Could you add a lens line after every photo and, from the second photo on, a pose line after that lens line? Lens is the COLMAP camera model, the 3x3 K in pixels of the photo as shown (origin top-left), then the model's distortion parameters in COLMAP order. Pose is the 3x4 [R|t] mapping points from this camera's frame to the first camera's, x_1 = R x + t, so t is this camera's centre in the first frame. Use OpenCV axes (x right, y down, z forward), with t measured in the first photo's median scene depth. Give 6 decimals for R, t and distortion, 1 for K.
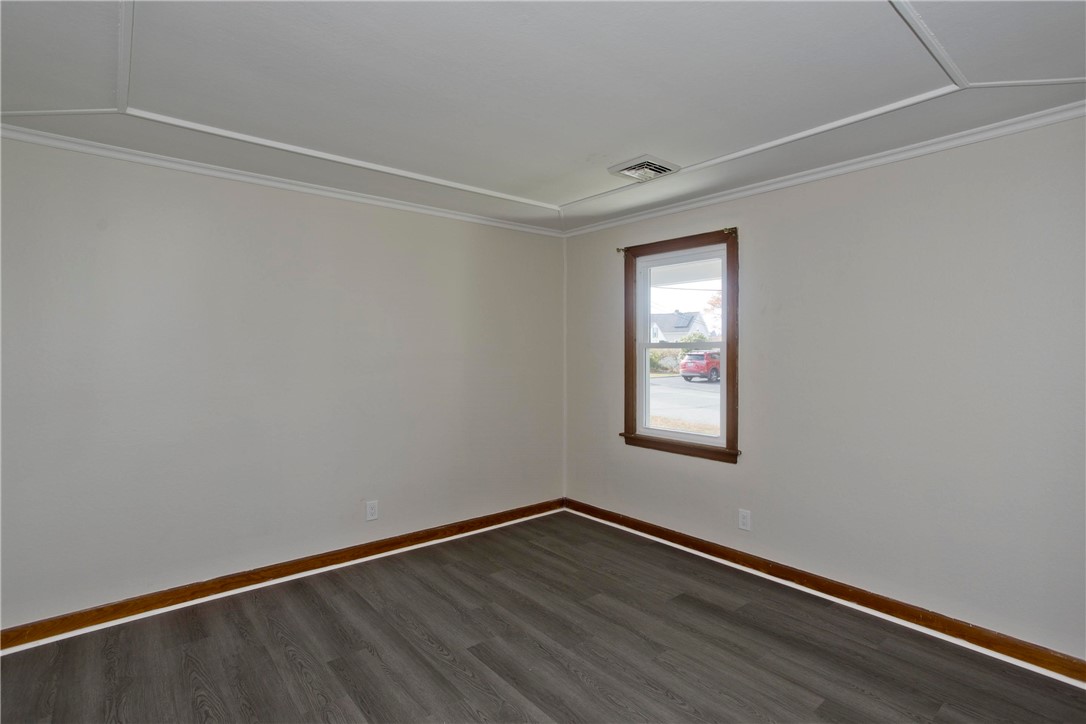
lens RADIAL K [[528.9, 0, 536.3], [0, 528.9, 351.2], [0, 0, 1]] dist [0.001872, 0.004181]
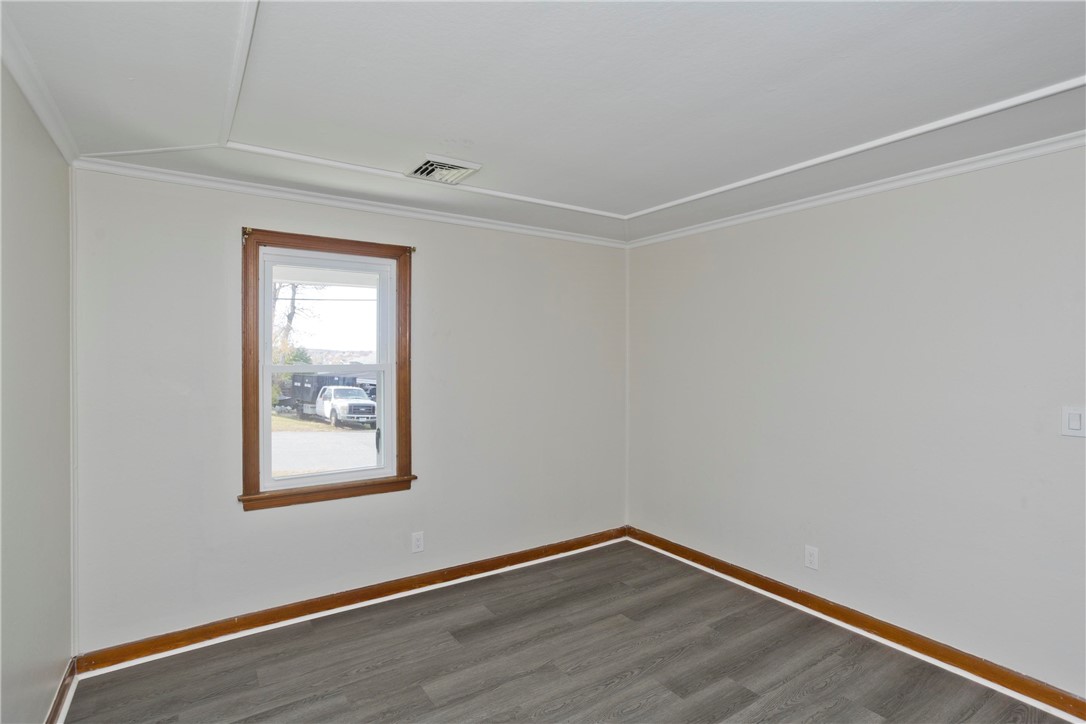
lens RADIAL K [[528.9, 0, 533.5], [0, 528.9, 357.8], [0, 0, 1]] dist [0.001872, 0.004181]
pose [[0.109024, 0.004990, 0.994027, -0.550043], [-0.004584, 0.999979, -0.004517, -0.027177], [-0.994029, -0.004064, 0.109045, 0.631214]]
